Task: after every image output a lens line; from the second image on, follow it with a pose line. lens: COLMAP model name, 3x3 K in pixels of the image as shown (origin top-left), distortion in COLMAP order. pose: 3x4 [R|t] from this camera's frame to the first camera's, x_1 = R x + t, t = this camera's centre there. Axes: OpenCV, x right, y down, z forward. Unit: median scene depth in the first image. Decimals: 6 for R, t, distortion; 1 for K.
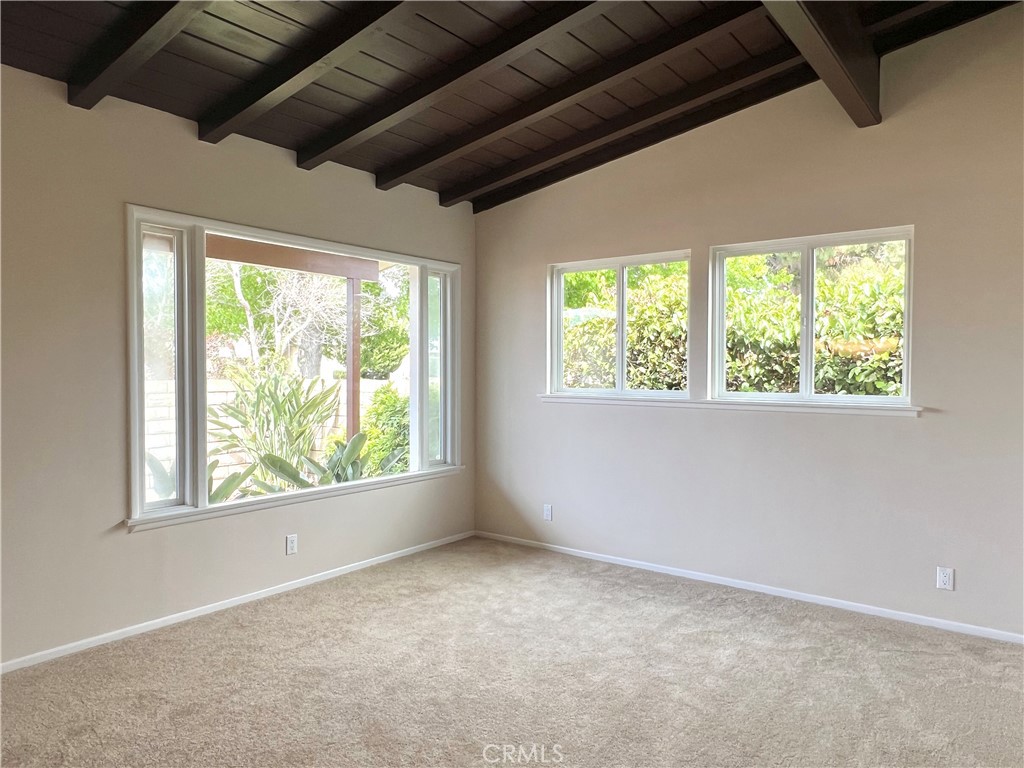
lens RADIAL K [[694.9, 0, 511.6], [0, 694.9, 383.4], [0, 0, 1]] dist [0.020386, 0.000673]
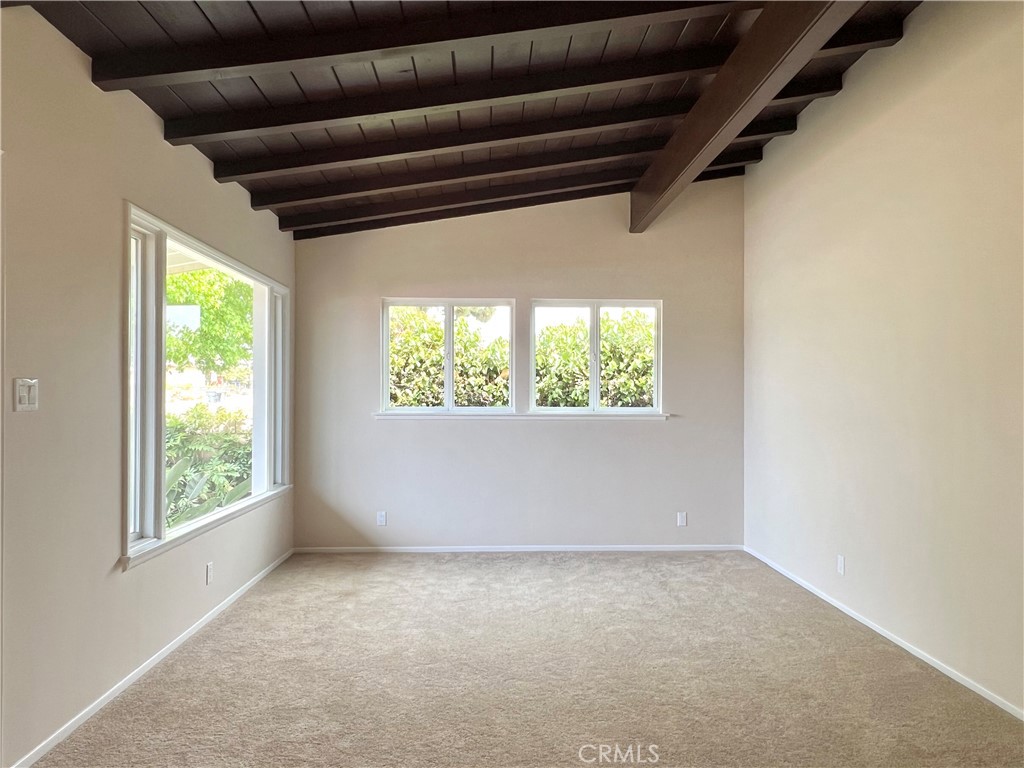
lens RADIAL K [[694.9, 0, 510.3], [0, 694.9, 385.8], [0, 0, 1]] dist [0.020386, 0.000673]
pose [[0.769779, 0.008593, 0.638252, -0.624888], [0.013428, 0.999470, -0.029651, 0.010688], [-0.638169, 0.031395, 0.769256, 0.002290]]
